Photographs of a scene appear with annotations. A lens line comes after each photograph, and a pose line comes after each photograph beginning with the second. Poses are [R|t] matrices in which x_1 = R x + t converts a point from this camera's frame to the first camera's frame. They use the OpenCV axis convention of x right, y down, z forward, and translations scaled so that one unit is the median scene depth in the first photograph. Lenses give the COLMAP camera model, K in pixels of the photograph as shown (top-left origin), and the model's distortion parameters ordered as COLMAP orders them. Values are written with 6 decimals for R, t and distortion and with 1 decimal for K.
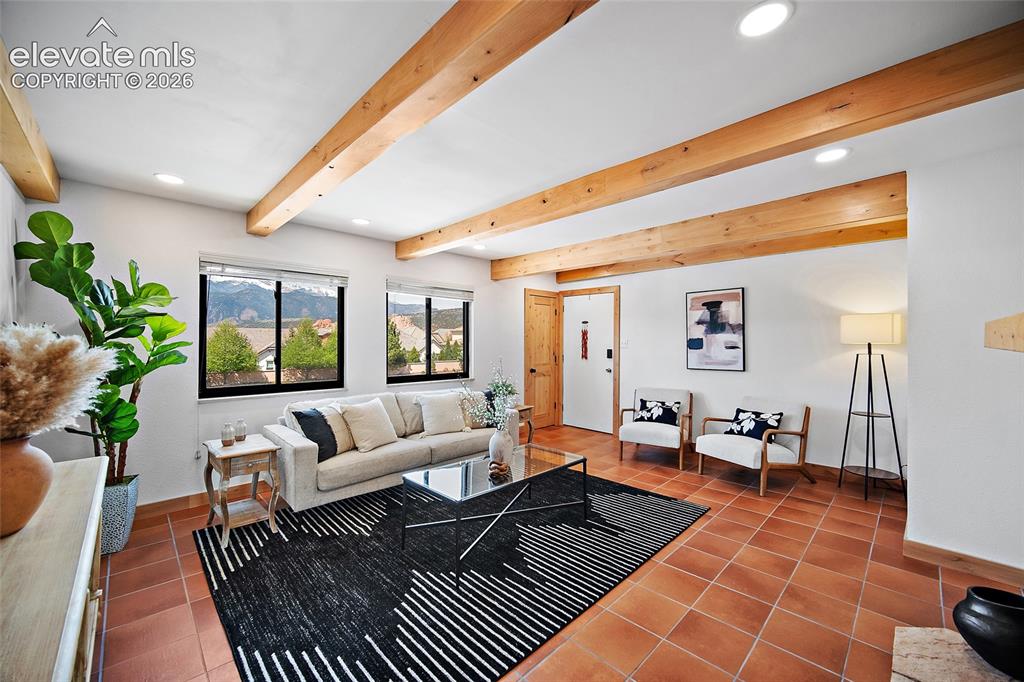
lens RADIAL K [[401.8, 0, 515.9], [0, 401.8, 339.3], [0, 0, 1]] dist [-0.000297, -0.000068]
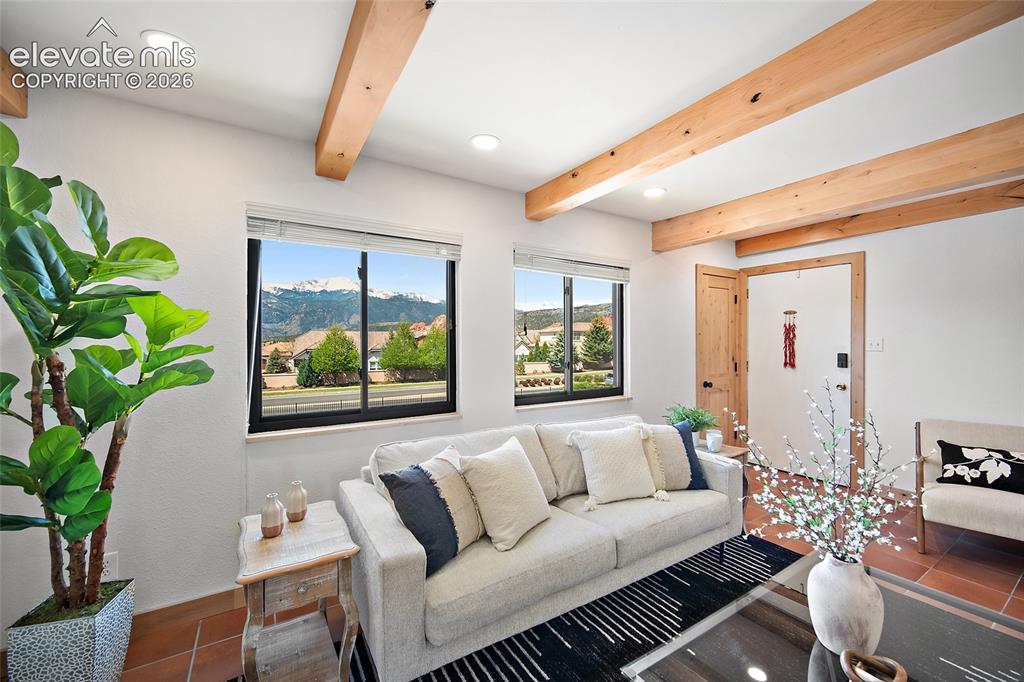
lens RADIAL K [[405.7, 0, 514.3], [0, 405.7, 341.1], [0, 0, 1]] dist [-0.000668, -0.000170]
pose [[0.976784, -0.006309, -0.214136, -0.171997], [0.006659, 0.999977, 0.000911, 0.001861], [0.214125, -0.002316, 0.976804, 0.332023]]
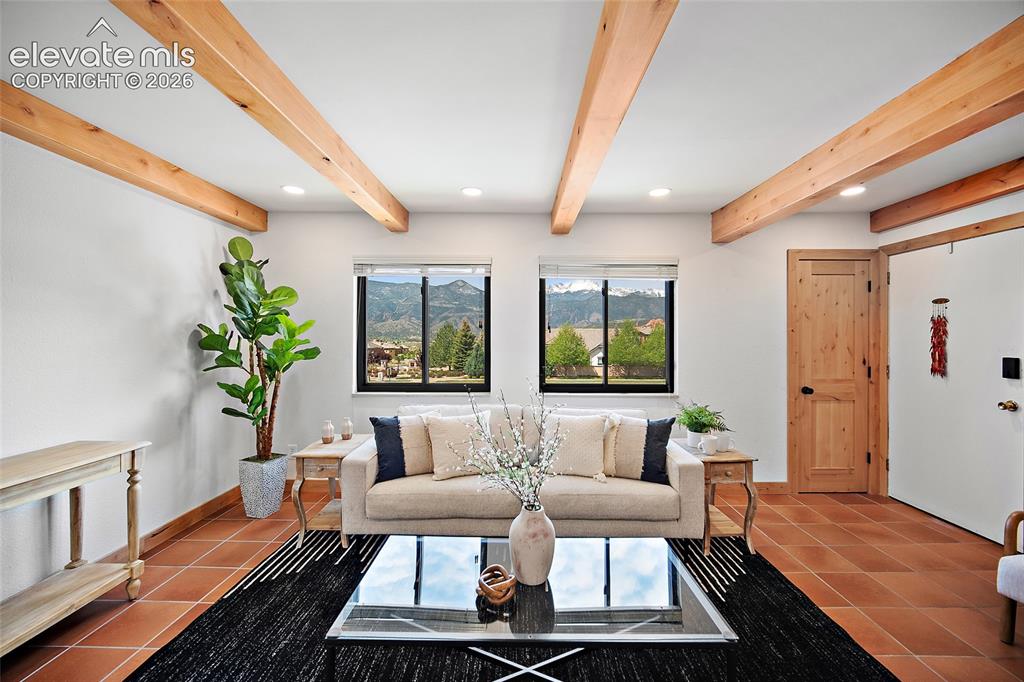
lens RADIAL K [[401.3, 0, 516.4], [0, 401.3, 336.8], [0, 0, 1]] dist [-0.000908, -0.000213]
pose [[0.708381, -0.003925, -0.705819, 0.200634], [0.001505, 0.999991, -0.004050, 0.003422], [0.705828, 0.001806, 0.708381, 0.387969]]
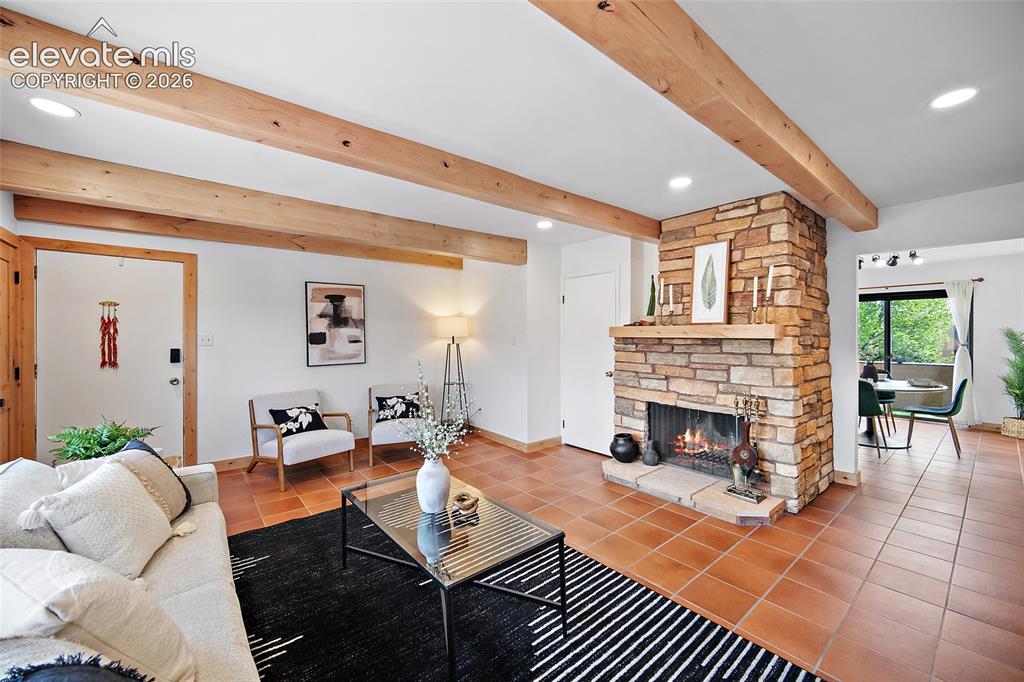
lens RADIAL K [[401.3, 0, 516.4], [0, 401.3, 336.8], [0, 0, 1]] dist [-0.000908, -0.000213]
pose [[0.083060, -0.006337, 0.996524, -0.465054], [0.000099, 0.999980, 0.006351, 0.001809], [-0.996545, -0.000429, 0.083059, 0.498390]]
